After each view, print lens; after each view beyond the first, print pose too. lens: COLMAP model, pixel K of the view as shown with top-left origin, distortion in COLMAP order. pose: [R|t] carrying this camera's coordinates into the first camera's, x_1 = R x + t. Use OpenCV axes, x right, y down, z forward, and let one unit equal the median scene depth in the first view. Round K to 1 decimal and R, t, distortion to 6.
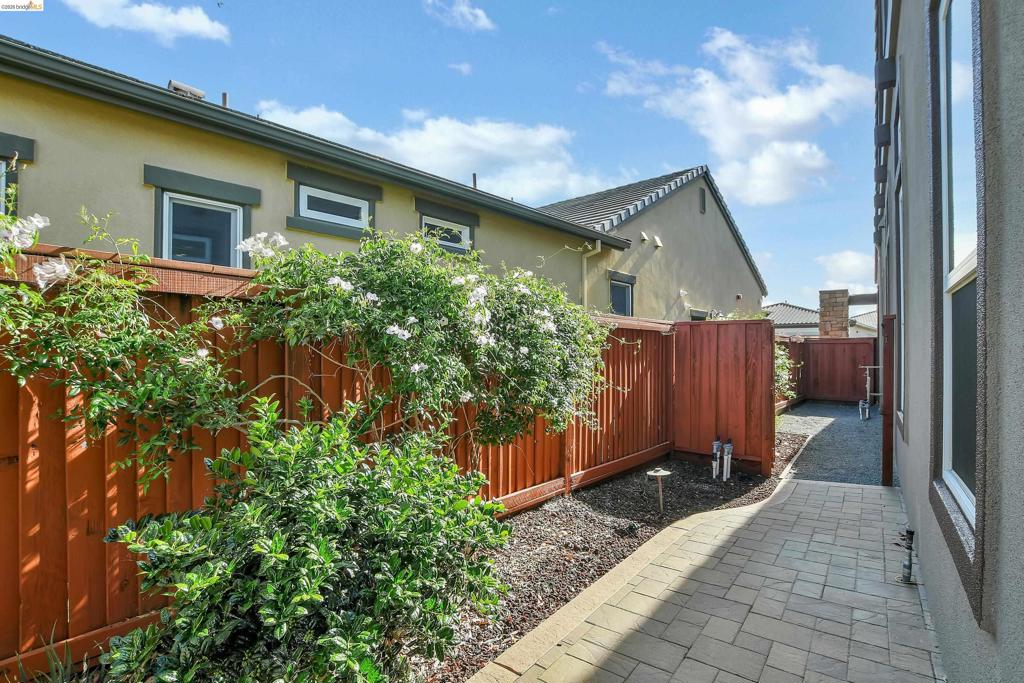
lens RADIAL K [[490.6, 0, 513.8], [0, 490.6, 348.8], [0, 0, 1]] dist [-0.024847, 0.005169]
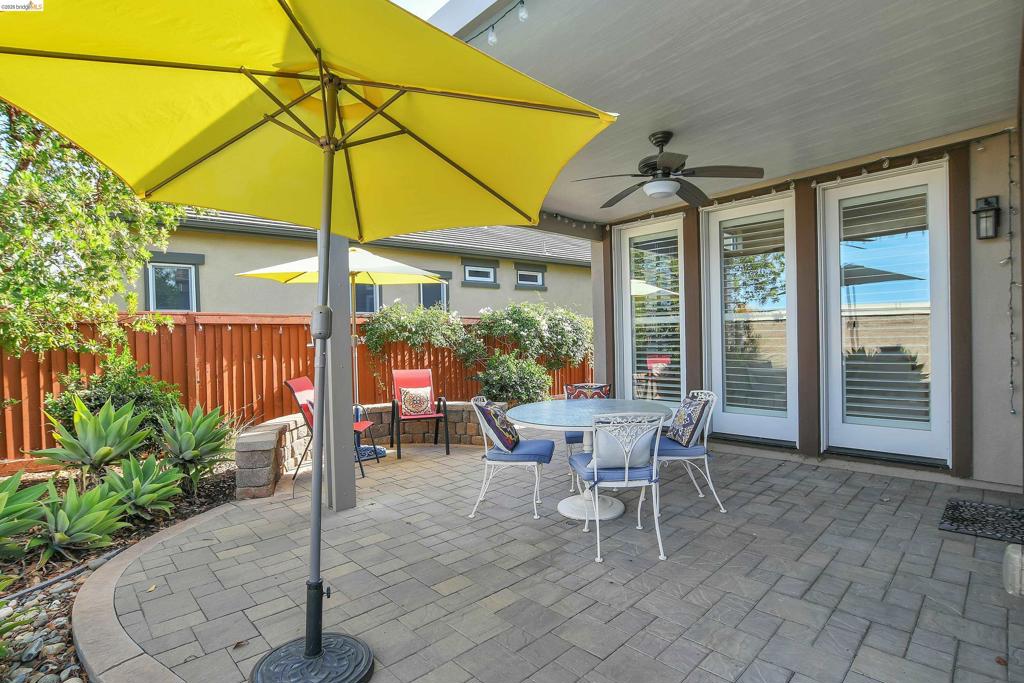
lens RADIAL K [[490.6, 0, 515.2], [0, 490.6, 345.0], [0, 0, 1]] dist [-0.024847, 0.005169]
pose [[0.987601, -0.028099, -0.154449, 0.222755], [0.031114, 0.999369, 0.017142, -0.007405], [0.153870, -0.021735, 0.987852, -2.109018]]
